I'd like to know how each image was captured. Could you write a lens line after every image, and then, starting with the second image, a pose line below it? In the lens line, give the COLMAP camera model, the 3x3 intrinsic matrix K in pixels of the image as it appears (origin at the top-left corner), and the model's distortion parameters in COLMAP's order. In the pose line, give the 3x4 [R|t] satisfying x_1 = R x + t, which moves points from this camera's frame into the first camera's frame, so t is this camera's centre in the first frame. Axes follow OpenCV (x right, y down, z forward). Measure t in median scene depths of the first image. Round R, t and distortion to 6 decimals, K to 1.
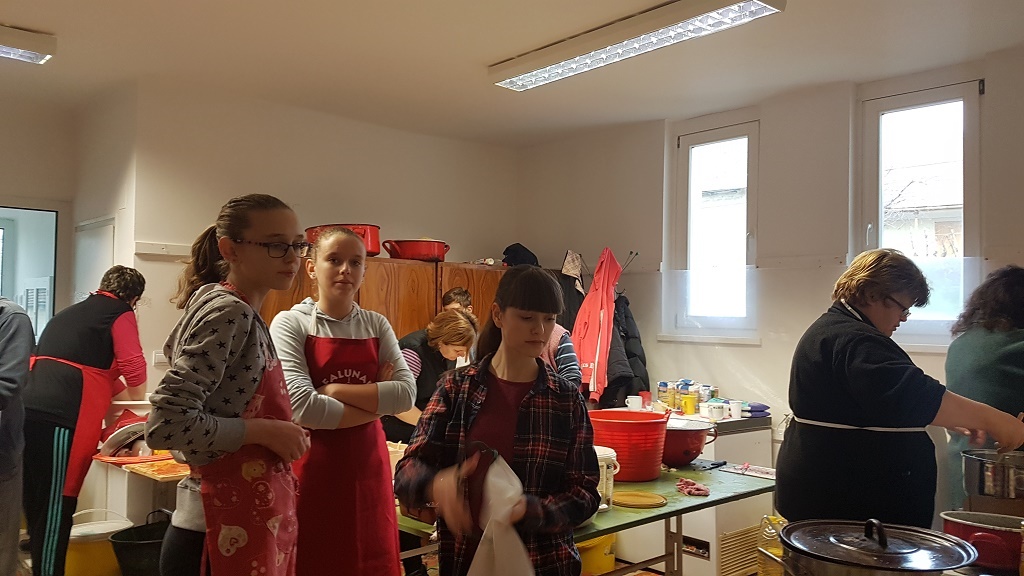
lens RADIAL K [[775.6, 0, 512.0], [0, 775.6, 288.0], [0, 0, 1]] dist [-0.006617, -0.005256]
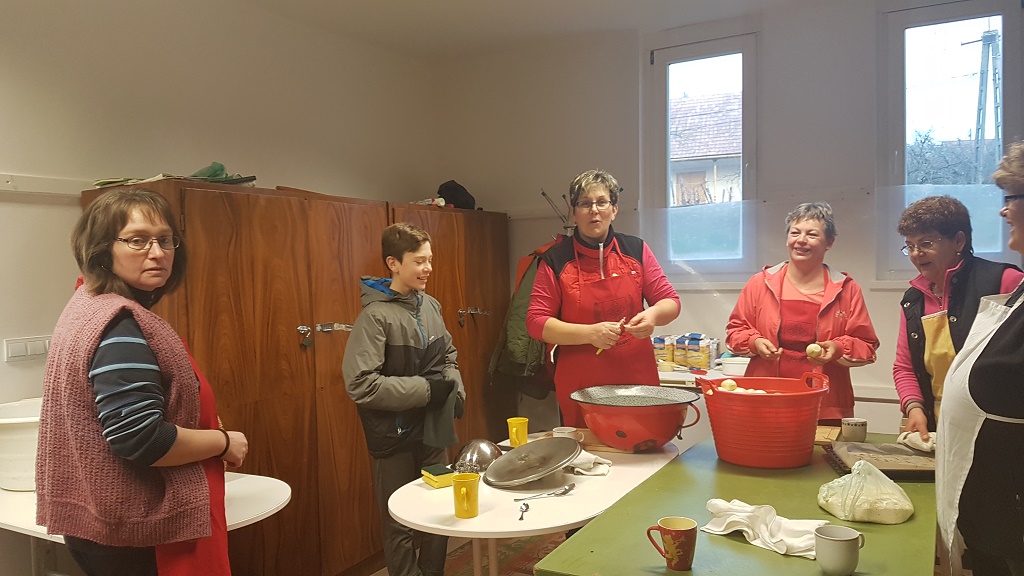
lens RADIAL K [[783.9, 0, 512.0], [0, 783.9, 288.0], [0, 0, 1]] dist [0.147605, -0.284225]
pose [[0.951003, -0.045940, 0.305750, -0.227020], [0.028819, 0.997765, 0.060281, 0.008192], [-0.307836, -0.048516, 0.950201, 0.217470]]
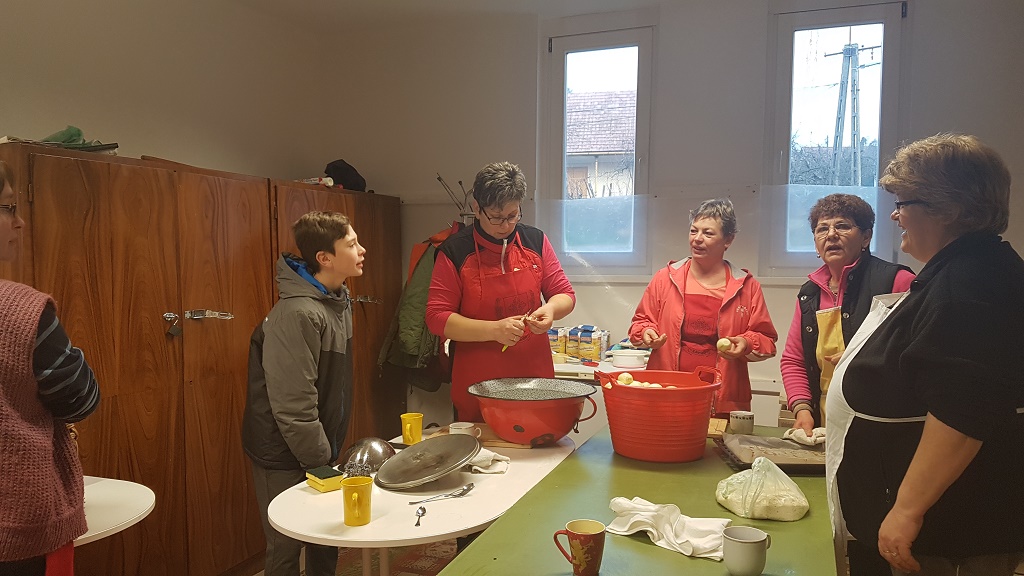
lens RADIAL K [[775.6, 0, 524.6], [0, 775.6, 296.2], [0, 0, 1]] dist [0.191193, -0.406049]
pose [[0.889510, -0.035084, 0.455566, -0.226112], [-0.005635, 0.996130, 0.087716, 0.008659], [-0.456880, -0.080592, 0.885870, 0.248695]]
